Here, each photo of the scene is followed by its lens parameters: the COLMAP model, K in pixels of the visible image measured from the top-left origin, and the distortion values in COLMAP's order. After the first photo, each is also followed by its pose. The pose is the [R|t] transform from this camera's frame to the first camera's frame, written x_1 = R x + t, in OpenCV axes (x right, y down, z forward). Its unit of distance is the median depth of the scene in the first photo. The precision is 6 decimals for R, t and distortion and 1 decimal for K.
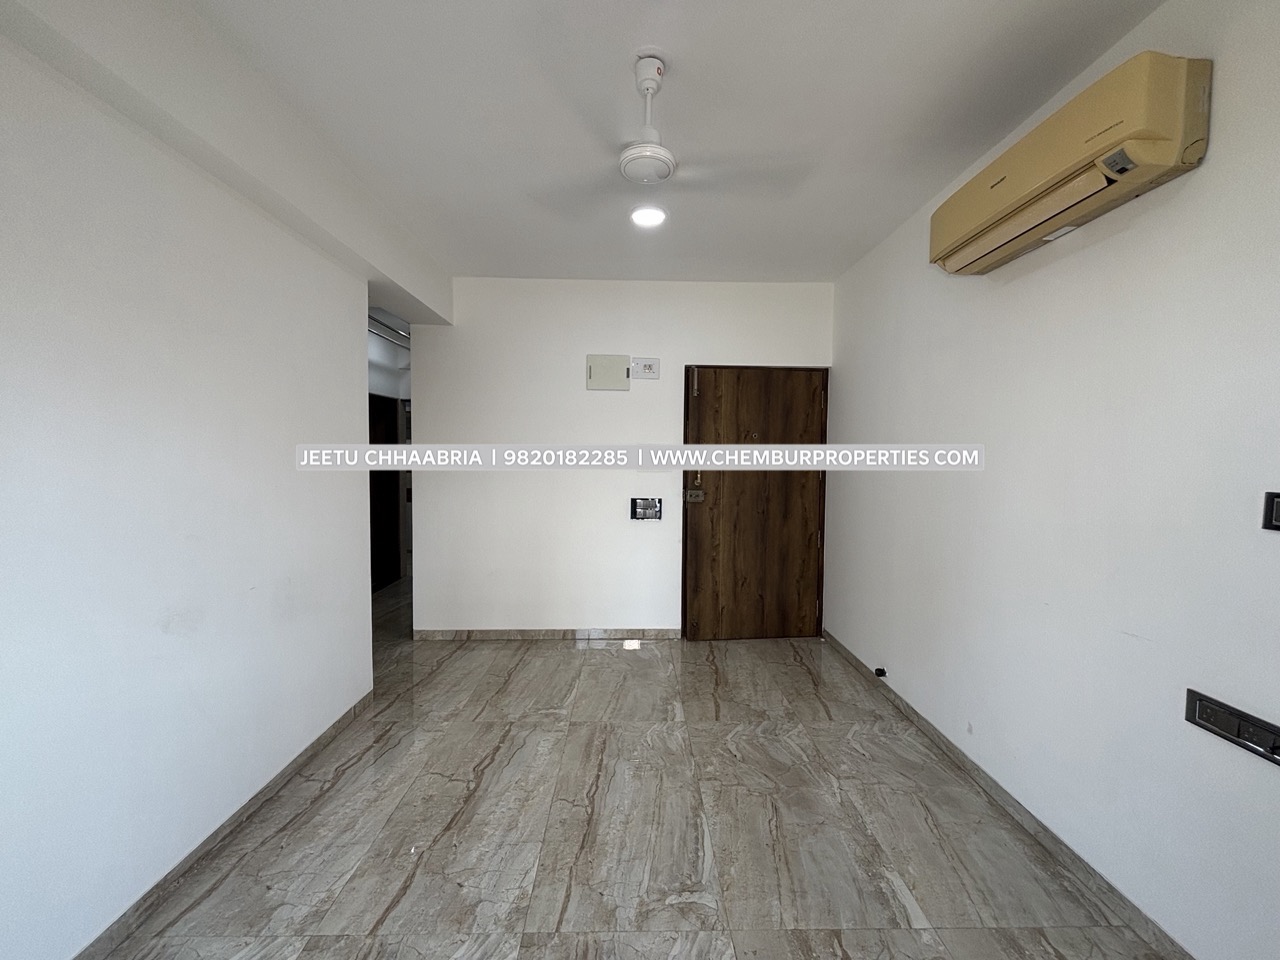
lens RADIAL K [[525.3, 0, 641.6], [0, 525.3, 473.3], [0, 0, 1]] dist [0.002240, 0.002569]
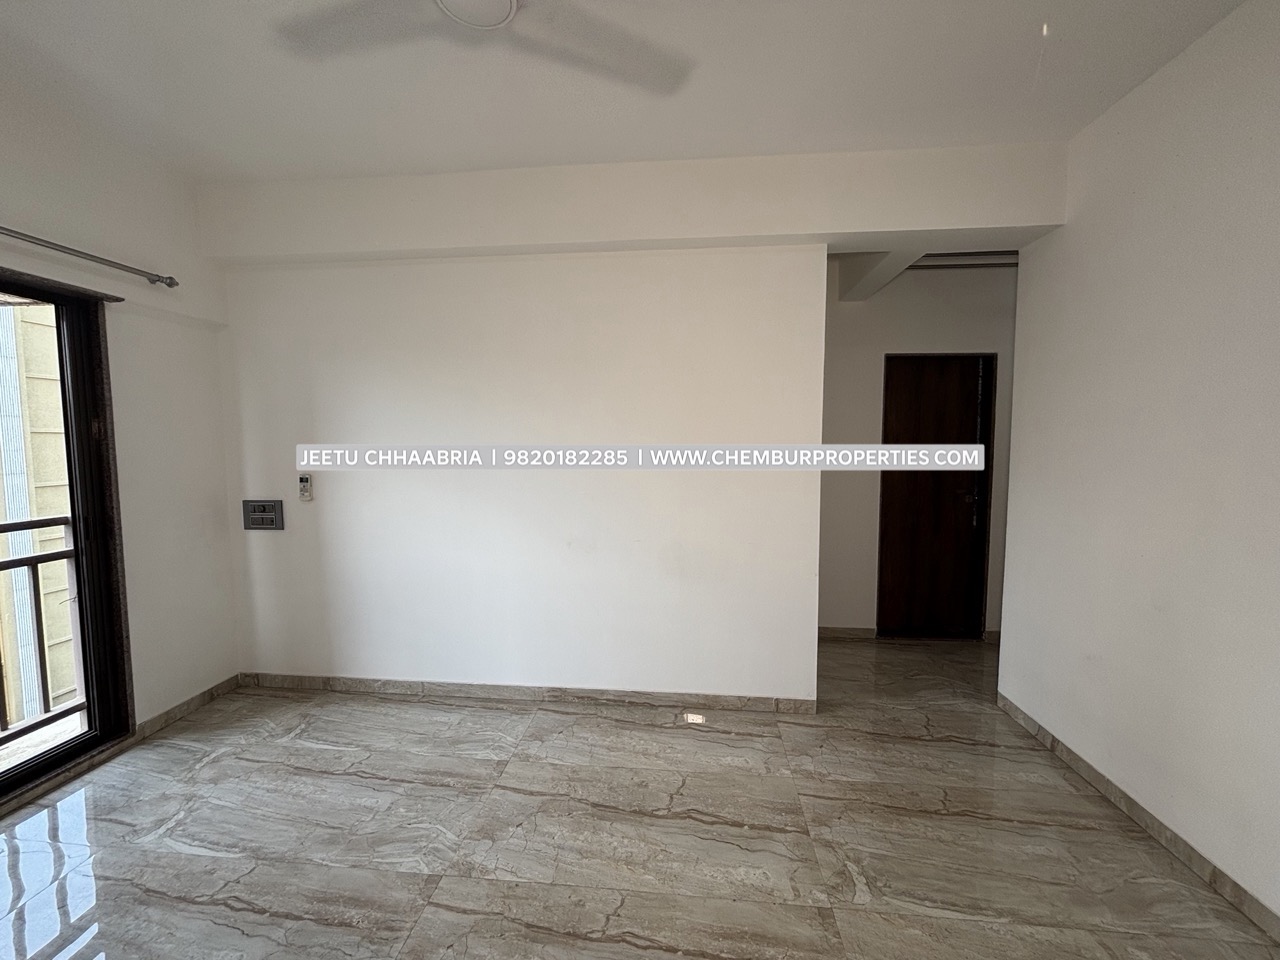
lens RADIAL K [[525.3, 0, 684.7], [0, 525.3, 491.6], [0, 0, 1]] dist [0.002240, 0.002569]
pose [[-0.109545, 0.082667, -0.990538, 0.521270], [-0.029459, 0.995828, 0.086366, -0.044202], [0.993545, 0.038641, -0.106653, 1.082202]]
